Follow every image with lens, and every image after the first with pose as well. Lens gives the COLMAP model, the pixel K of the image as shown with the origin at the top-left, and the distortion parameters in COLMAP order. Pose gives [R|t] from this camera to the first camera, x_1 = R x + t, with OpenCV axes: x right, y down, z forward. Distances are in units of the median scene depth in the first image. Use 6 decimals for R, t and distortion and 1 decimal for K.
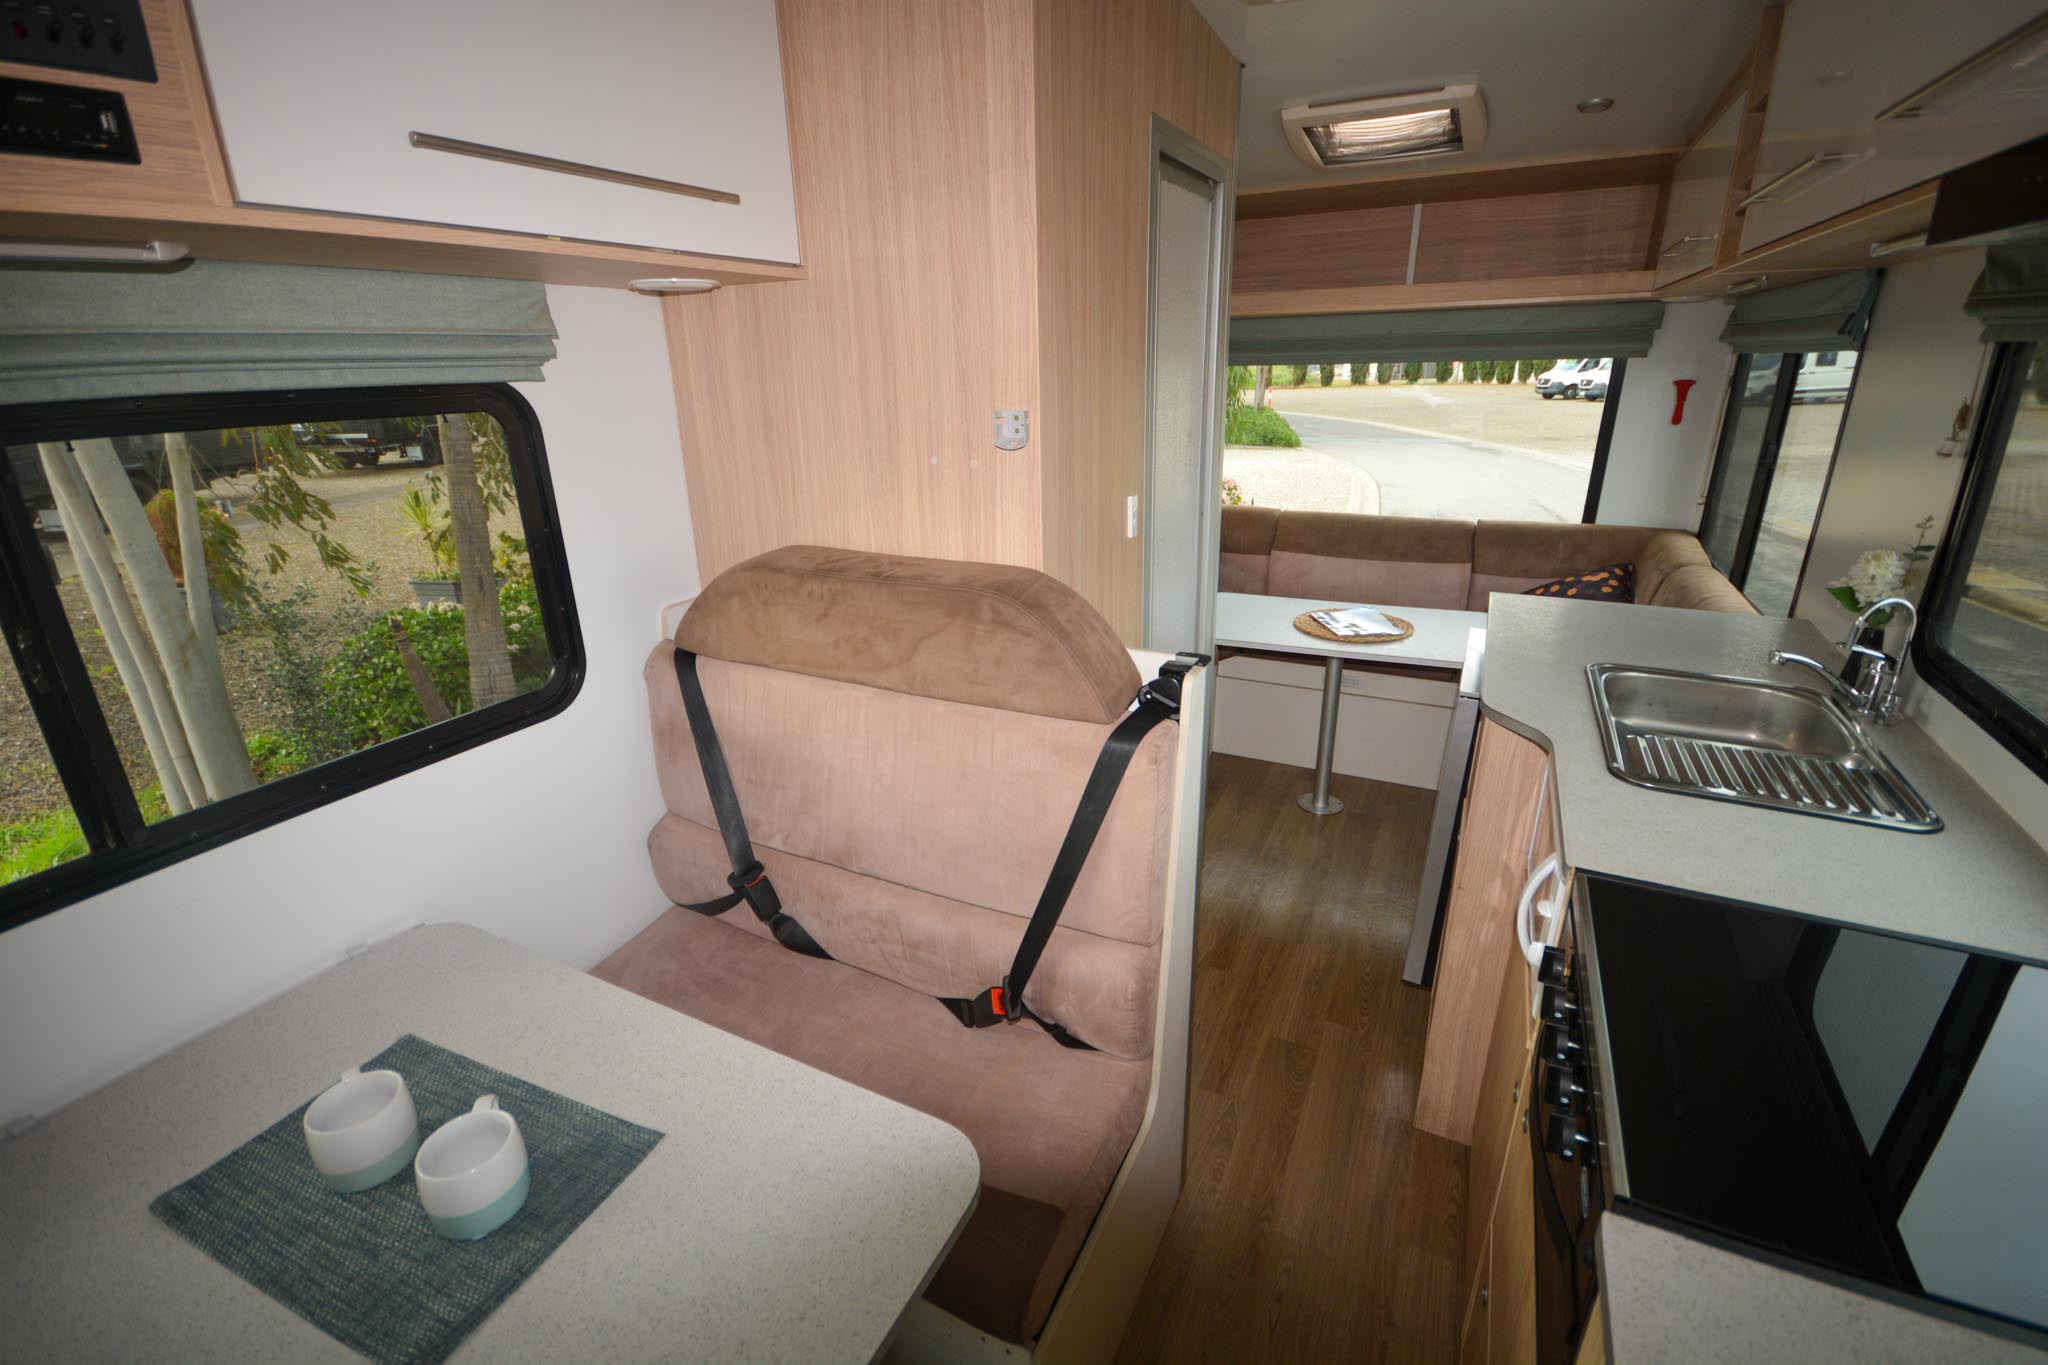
lens RADIAL K [[895.3, 0, 1018.9], [0, 895.3, 682.9], [0, 0, 1]] dist [0.023642, -0.018704]
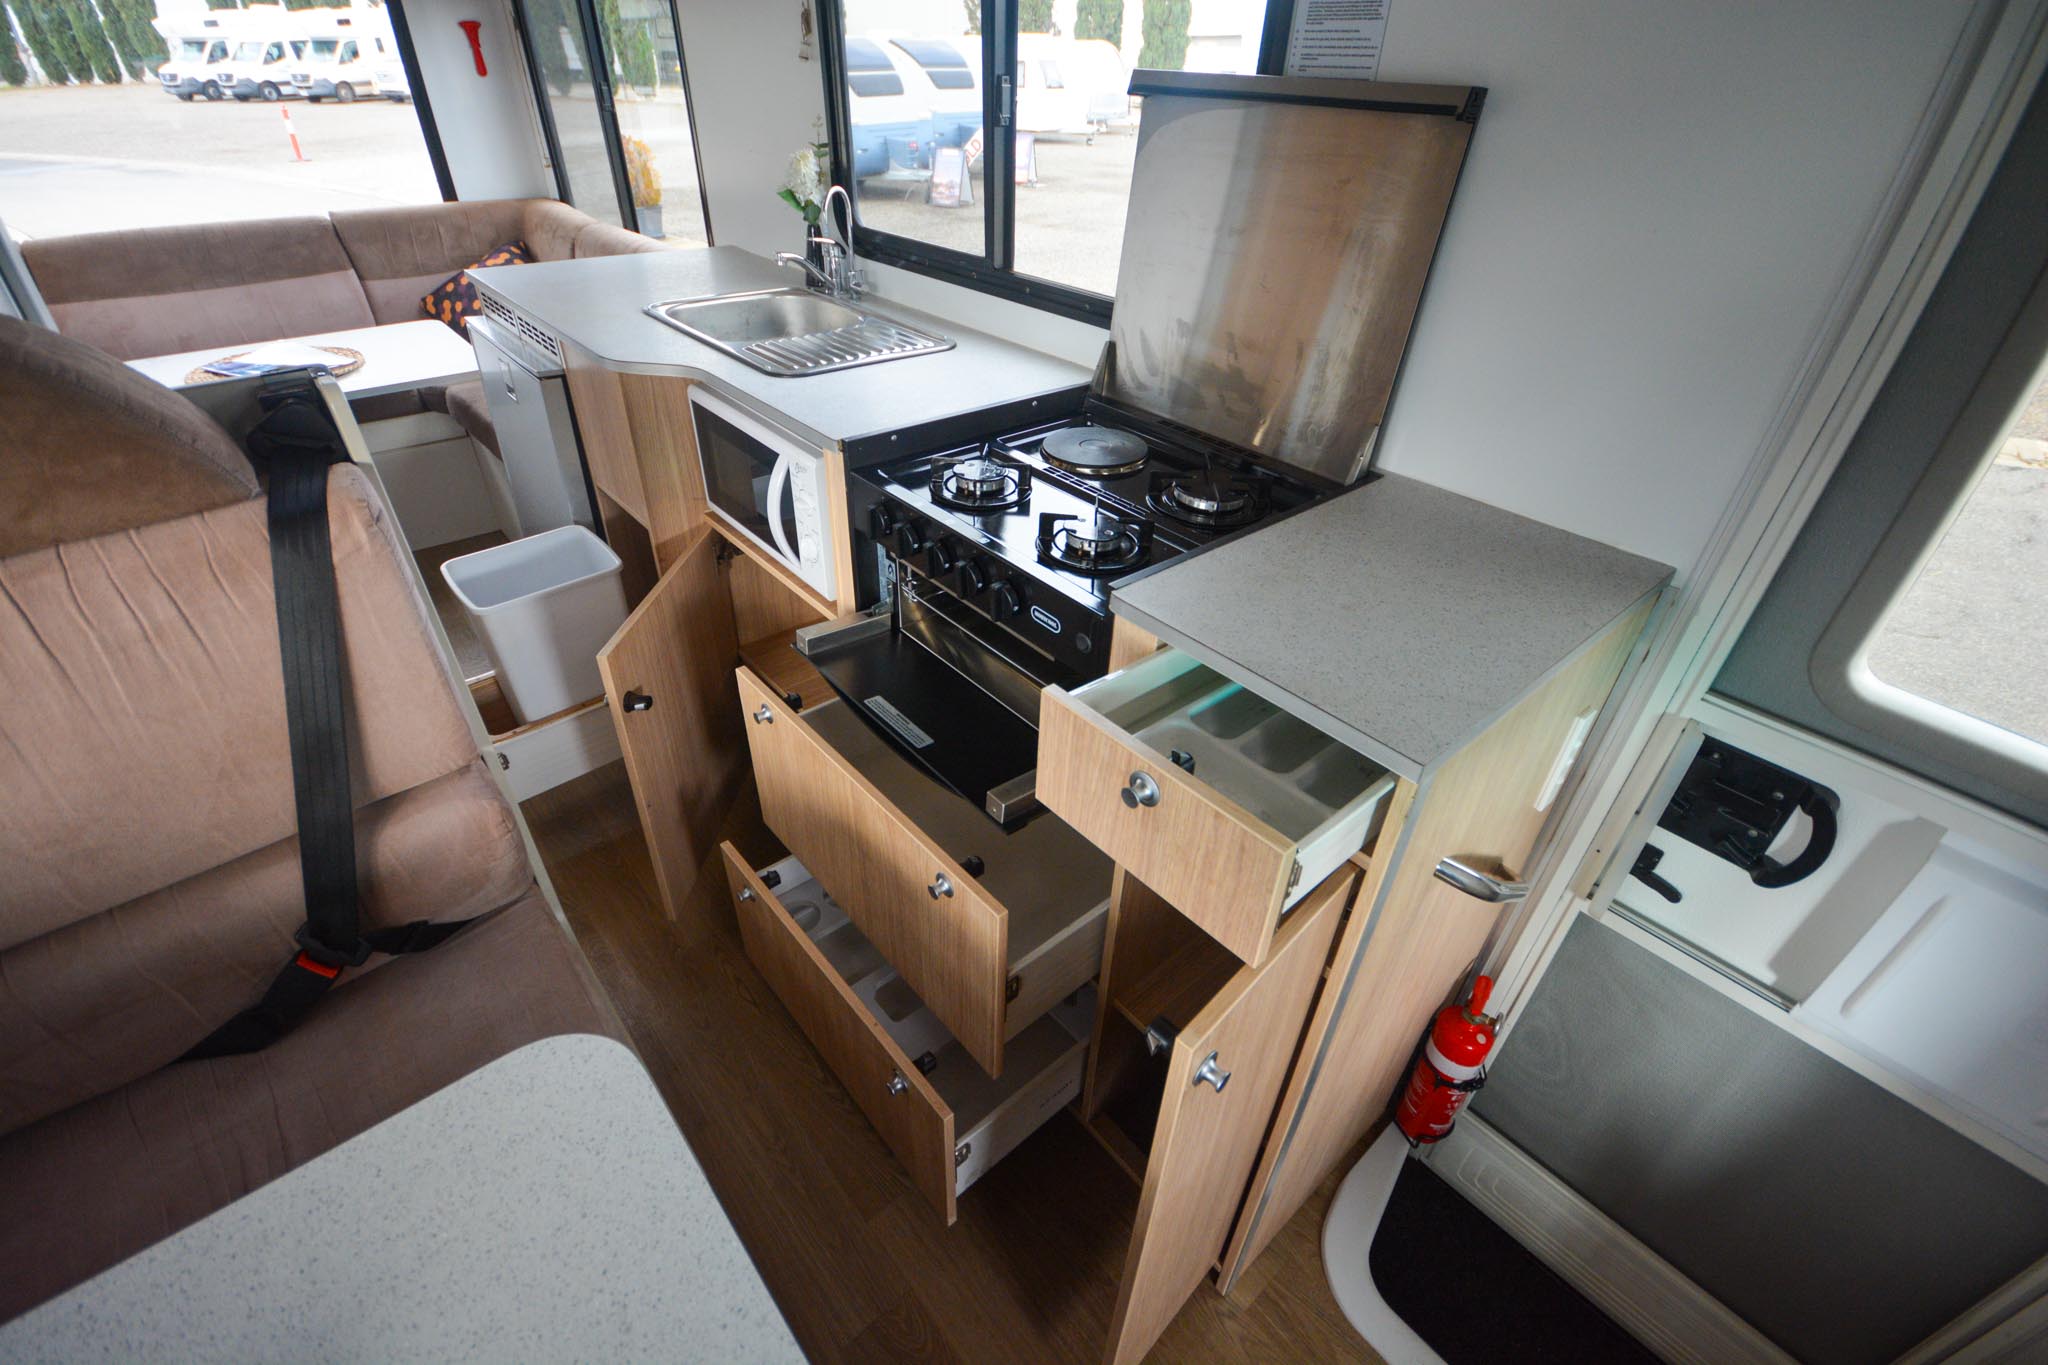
lens RADIAL K [[896.5, 0, 1019.7], [0, 896.5, 682.5], [0, 0, 1]] dist [0.025094, -0.020051]
pose [[0.381008, -0.504592, 0.774738, -0.107023], [0.281851, 0.861447, 0.422455, 0.018181], [-0.880564, 0.057402, 0.470439, 0.103032]]
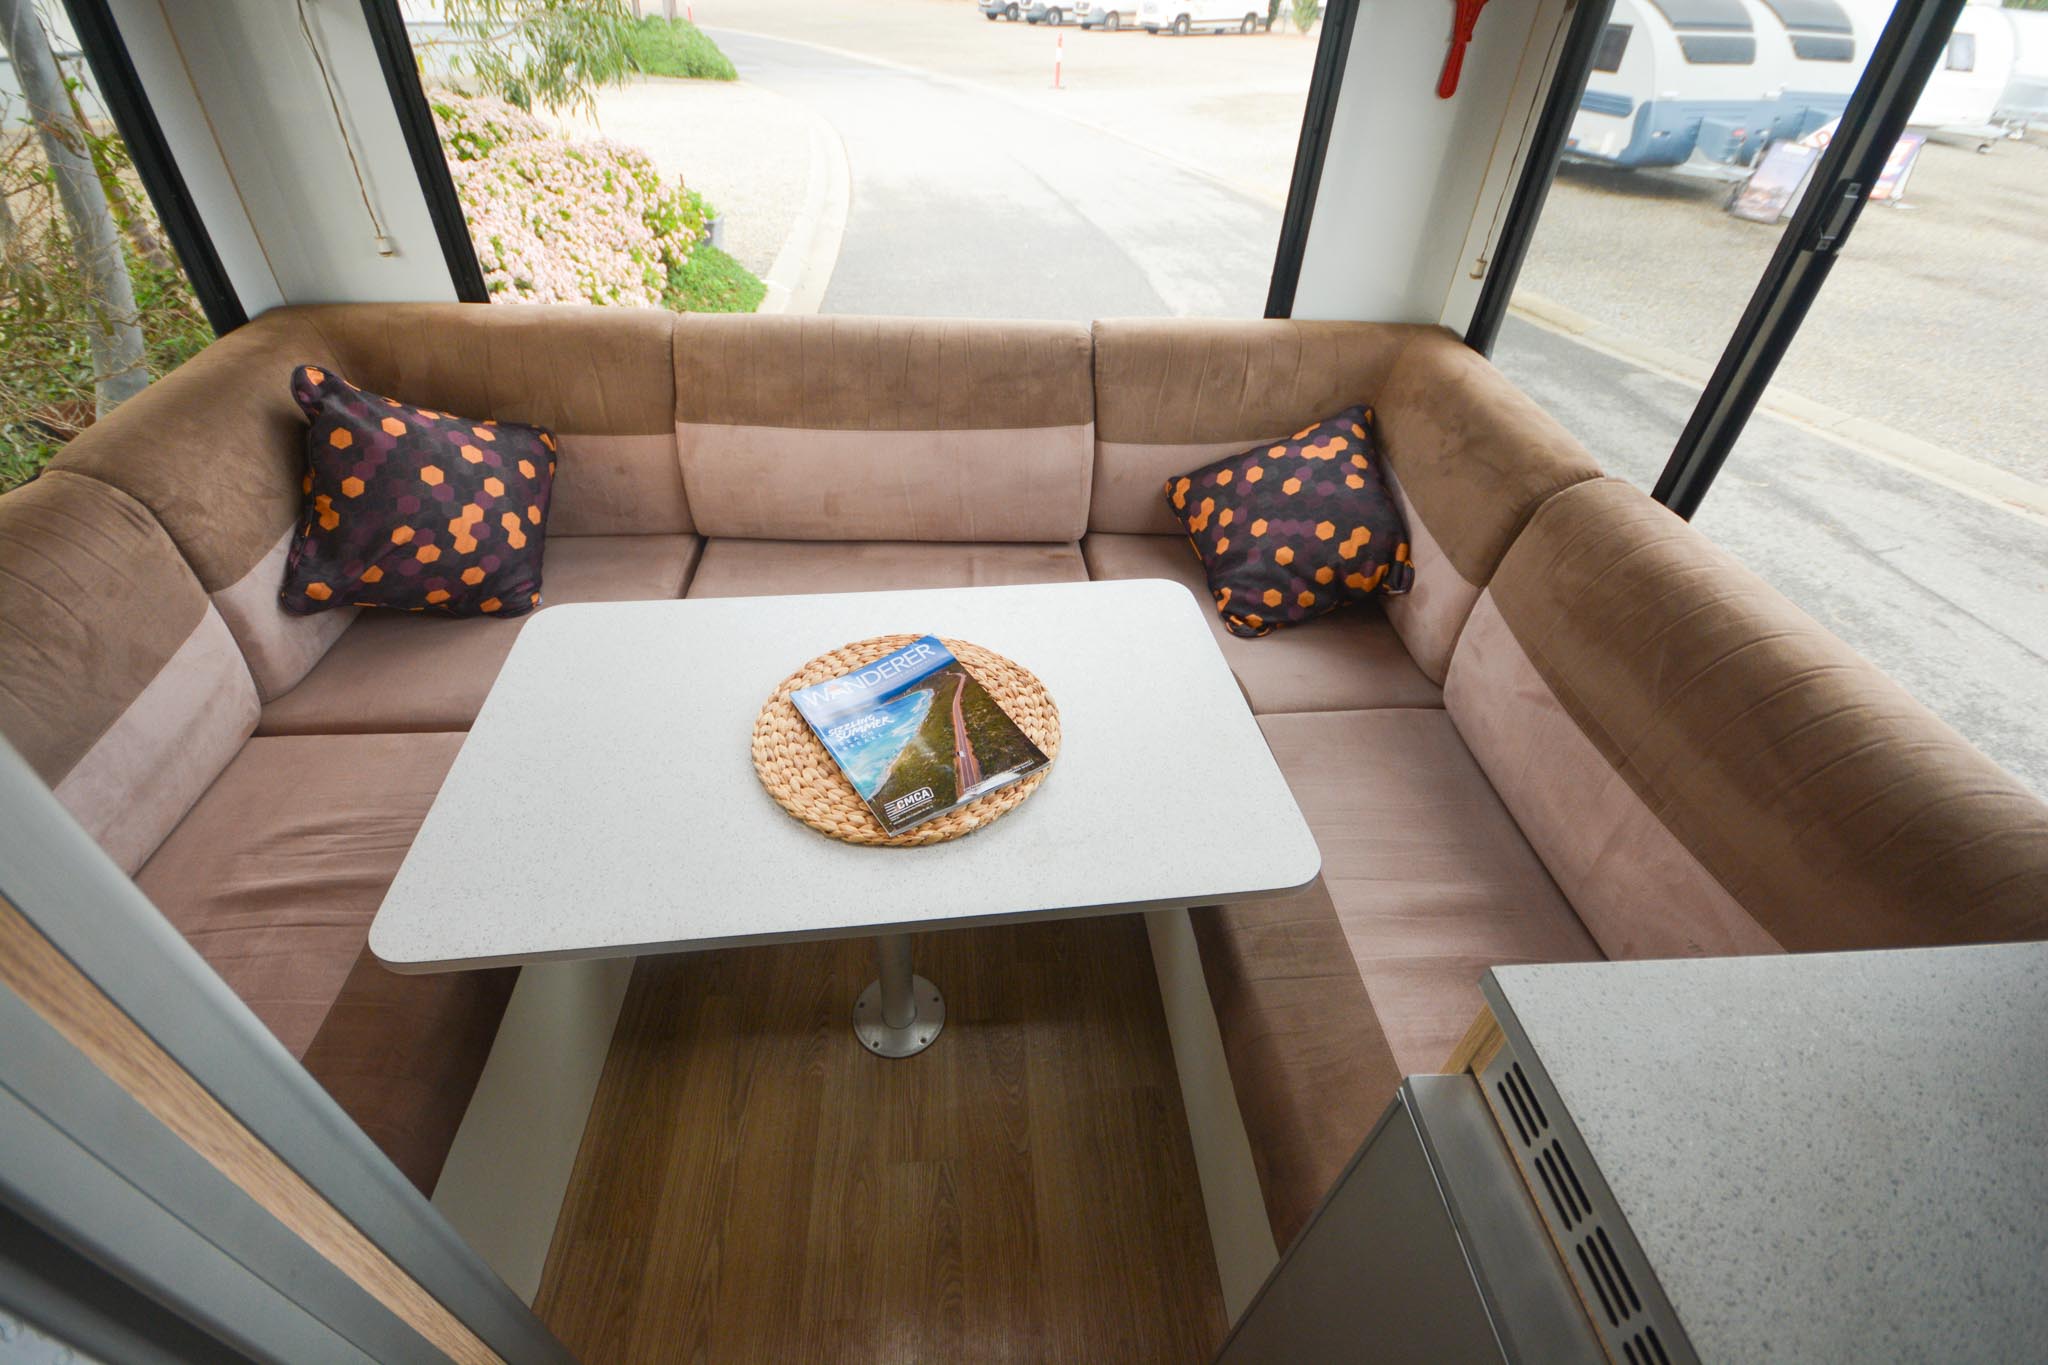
lens RADIAL K [[896.5, 0, 1019.7], [0, 896.5, 682.5], [0, 0, 1]] dist [0.025094, -0.020051]
pose [[0.856257, -0.280828, 0.433544, 0.242536], [0.122244, 0.925630, 0.358142, -0.198860], [-0.501877, -0.253664, 0.826906, 0.643505]]
